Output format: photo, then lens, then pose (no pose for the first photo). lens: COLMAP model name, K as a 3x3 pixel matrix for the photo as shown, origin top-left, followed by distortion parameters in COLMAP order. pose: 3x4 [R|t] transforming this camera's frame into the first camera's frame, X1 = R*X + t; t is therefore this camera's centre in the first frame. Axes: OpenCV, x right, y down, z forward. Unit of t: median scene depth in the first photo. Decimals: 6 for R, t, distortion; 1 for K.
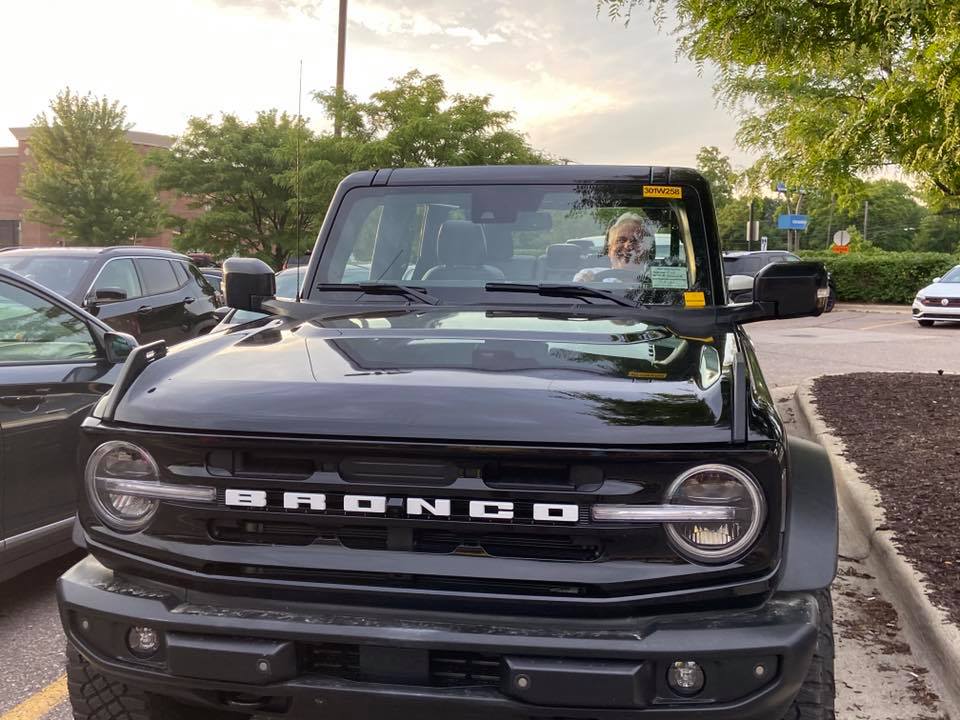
lens RADIAL K [[1036.5, 0, 500.1], [0, 1036.5, 332.9], [0, 0, 1]] dist [0.073138, 0.000000]
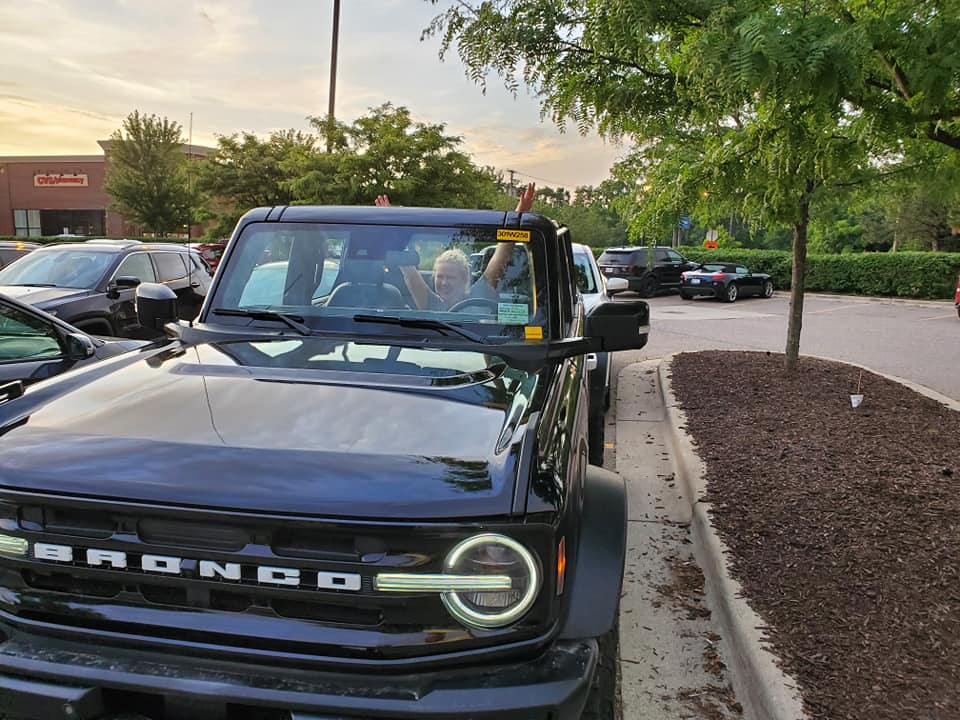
lens RADIAL K [[758.6, 0, 466.1], [0, 758.6, 360.4], [0, 0, 1]] dist [0.015410, -0.001046]
pose [[0.999829, 0.017619, 0.005703, 0.156901], [-0.018026, 0.996503, 0.081593, -0.100267], [-0.004246, -0.081682, 0.996649, 0.239074]]
